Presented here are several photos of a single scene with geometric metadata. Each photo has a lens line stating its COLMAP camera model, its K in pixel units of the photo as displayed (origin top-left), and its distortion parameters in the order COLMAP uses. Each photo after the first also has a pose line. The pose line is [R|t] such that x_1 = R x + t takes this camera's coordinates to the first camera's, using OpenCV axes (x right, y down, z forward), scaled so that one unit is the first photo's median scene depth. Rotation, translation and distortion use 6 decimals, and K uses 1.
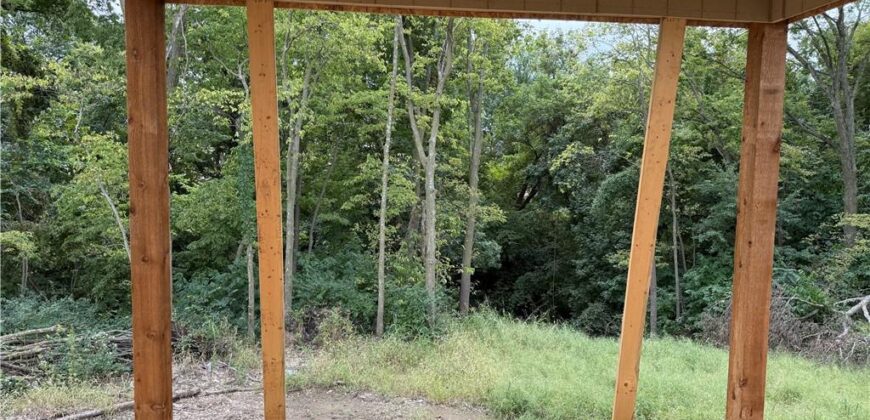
lens RADIAL K [[602.8, 0, 411.3], [0, 602.8, 203.4], [0, 0, 1]] dist [0.080354, -0.009996]
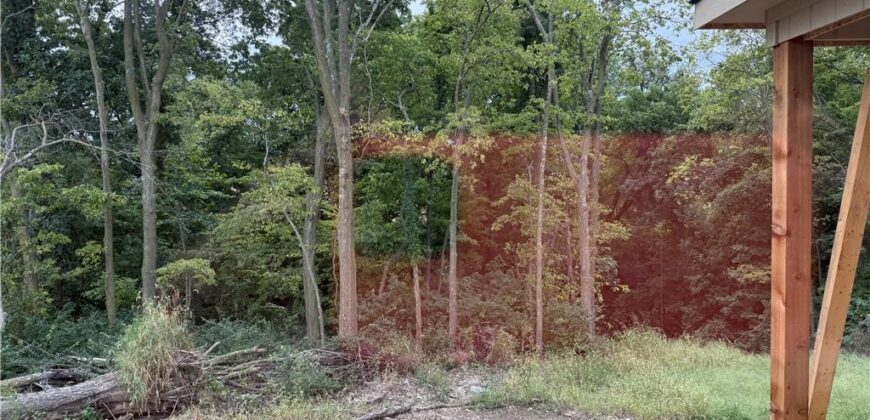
lens RADIAL K [[602.8, 0, 428.3], [0, 602.8, 205.9], [0, 0, 1]] dist [0.080354, -0.009996]
pose [[0.997134, -0.028928, -0.069902, -0.163020], [0.026973, 0.999223, -0.028743, -0.003802], [0.070679, 0.026775, 0.997140, -0.027910]]
